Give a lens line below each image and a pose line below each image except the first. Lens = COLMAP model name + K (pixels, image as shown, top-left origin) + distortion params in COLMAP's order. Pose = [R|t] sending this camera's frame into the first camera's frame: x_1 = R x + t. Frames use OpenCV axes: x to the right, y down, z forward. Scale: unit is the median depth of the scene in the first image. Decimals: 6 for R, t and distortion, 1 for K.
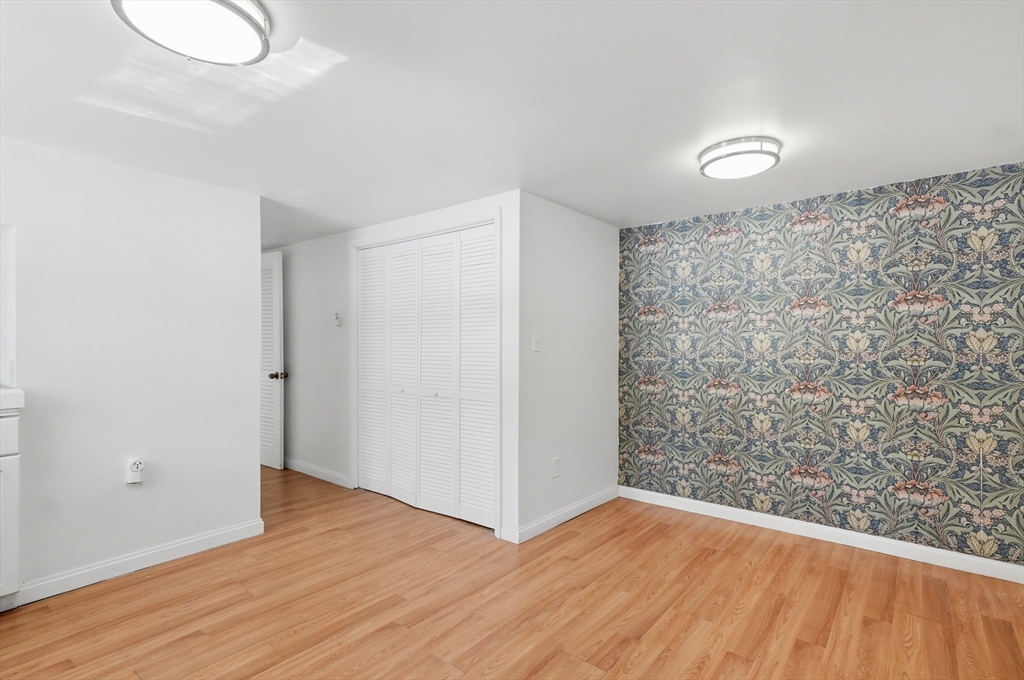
lens RADIAL K [[496.5, 0, 517.9], [0, 496.5, 350.2], [0, 0, 1]] dist [0.018132, 0.004357]
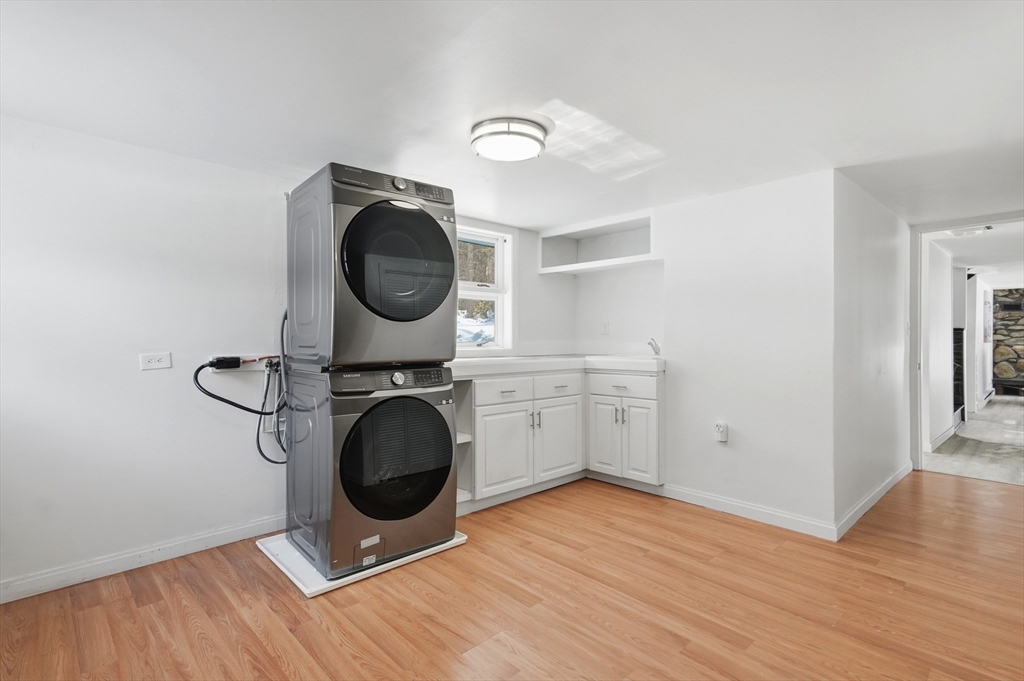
lens RADIAL K [[496.5, 0, 518.9], [0, 496.5, 336.9], [0, 0, 1]] dist [0.018132, 0.004357]
pose [[-0.131887, 0.003689, -0.991258, 0.669871], [-0.013042, 0.999900, 0.005457, 0.000764], [0.991179, 0.013647, -0.131825, 0.804764]]
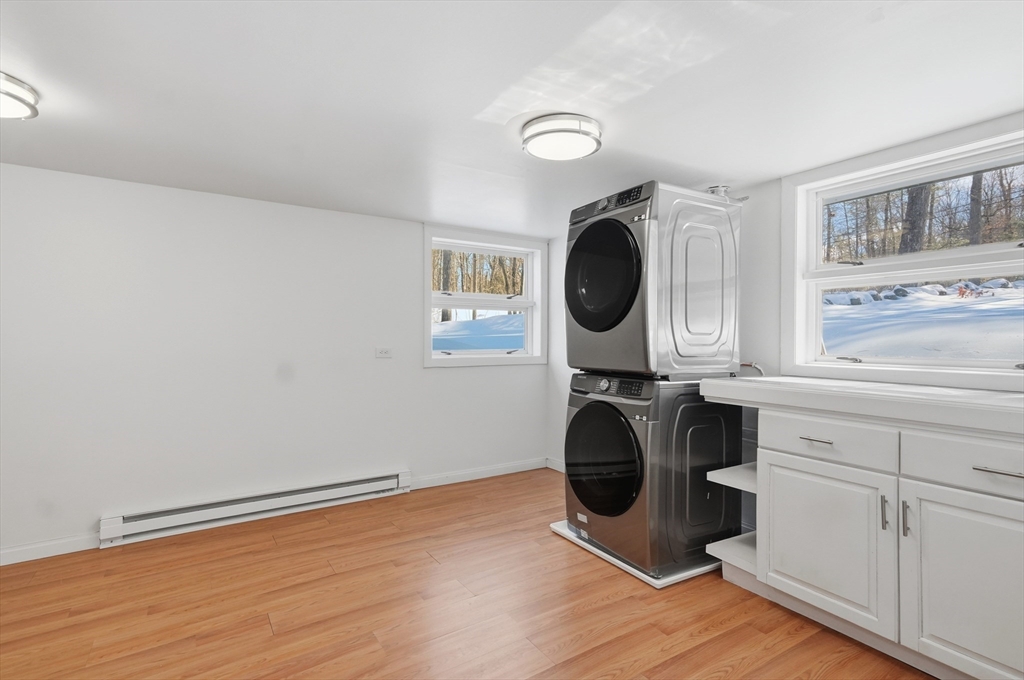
lens RADIAL K [[496.5, 0, 519.9], [0, 496.5, 346.1], [0, 0, 1]] dist [0.018132, 0.004357]
pose [[-0.950404, -0.006937, 0.310942, -0.642185], [-0.001272, 0.999830, 0.018416, -0.012272], [-0.311017, 0.017107, -0.950250, 1.639552]]
